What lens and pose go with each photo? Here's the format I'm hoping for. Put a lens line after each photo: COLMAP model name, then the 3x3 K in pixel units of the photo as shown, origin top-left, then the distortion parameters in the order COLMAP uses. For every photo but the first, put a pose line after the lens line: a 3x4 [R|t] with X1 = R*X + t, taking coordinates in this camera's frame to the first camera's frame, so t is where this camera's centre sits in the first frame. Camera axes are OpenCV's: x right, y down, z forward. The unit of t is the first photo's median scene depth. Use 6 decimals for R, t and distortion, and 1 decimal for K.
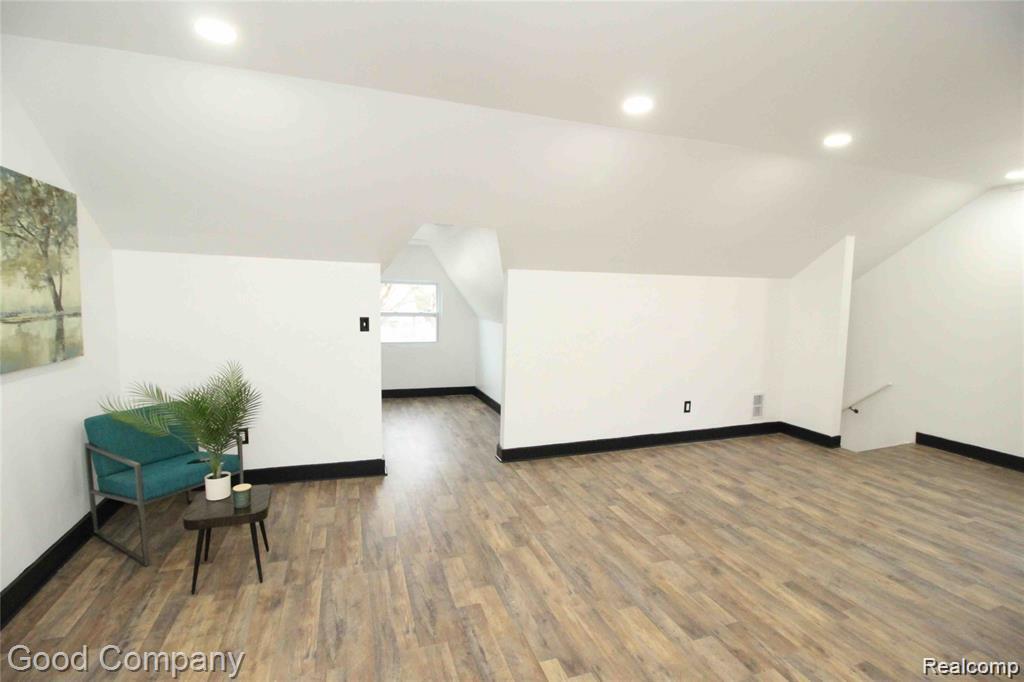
lens RADIAL K [[472.0, 0, 515.5], [0, 472.0, 339.8], [0, 0, 1]] dist [-0.002722, -0.011308]
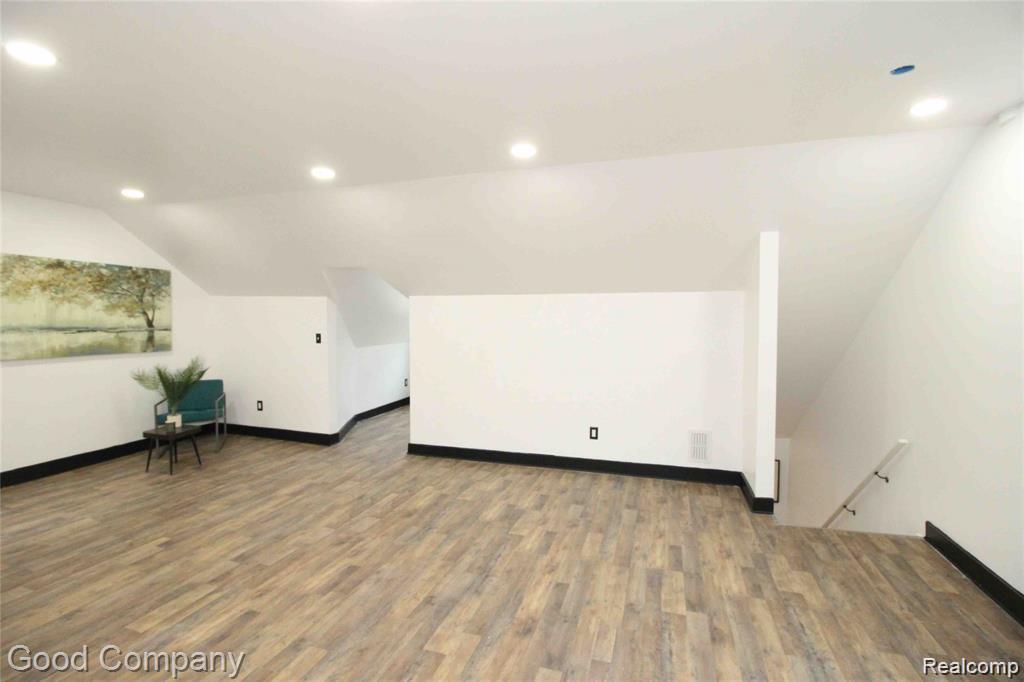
lens RADIAL K [[472.0, 0, 517.7], [0, 472.0, 342.6], [0, 0, 1]] dist [-0.002722, -0.011308]
pose [[0.801850, 0.015279, -0.597330, 1.226776], [-0.044315, 0.998441, -0.033950, 0.002398], [0.595880, 0.053693, 0.801276, 0.234307]]
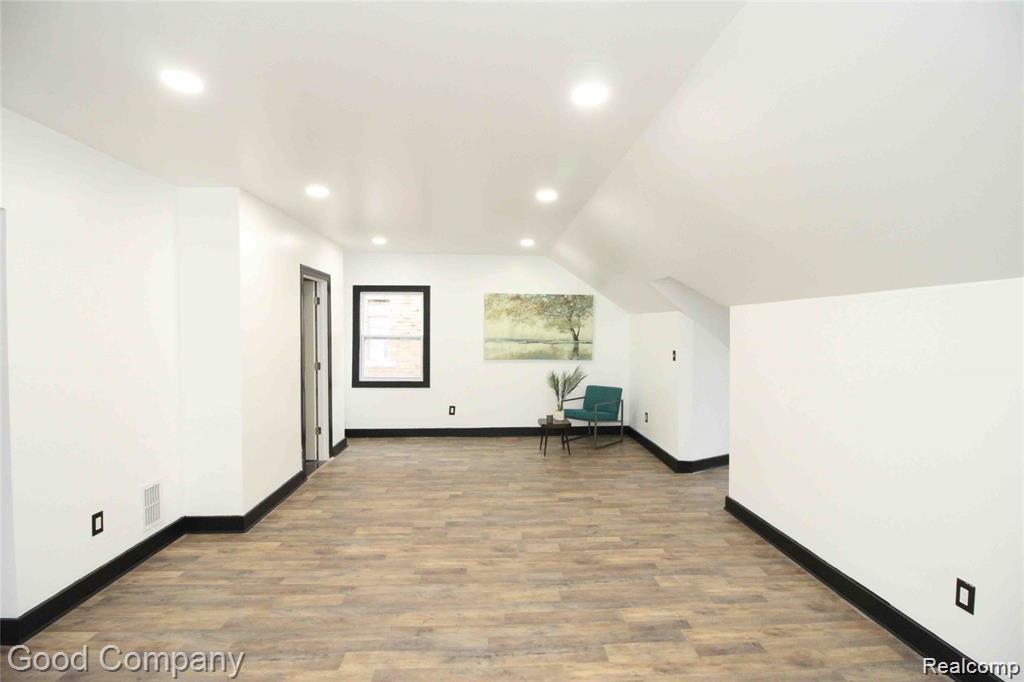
lens RADIAL K [[472.0, 0, 517.2], [0, 472.0, 335.2], [0, 0, 1]] dist [-0.002722, -0.011308]
pose [[-0.271035, -0.011576, -0.962500, 1.329364], [-0.100707, 0.994781, 0.016394, -0.081388], [0.957287, 0.101374, -0.270787, 1.090113]]
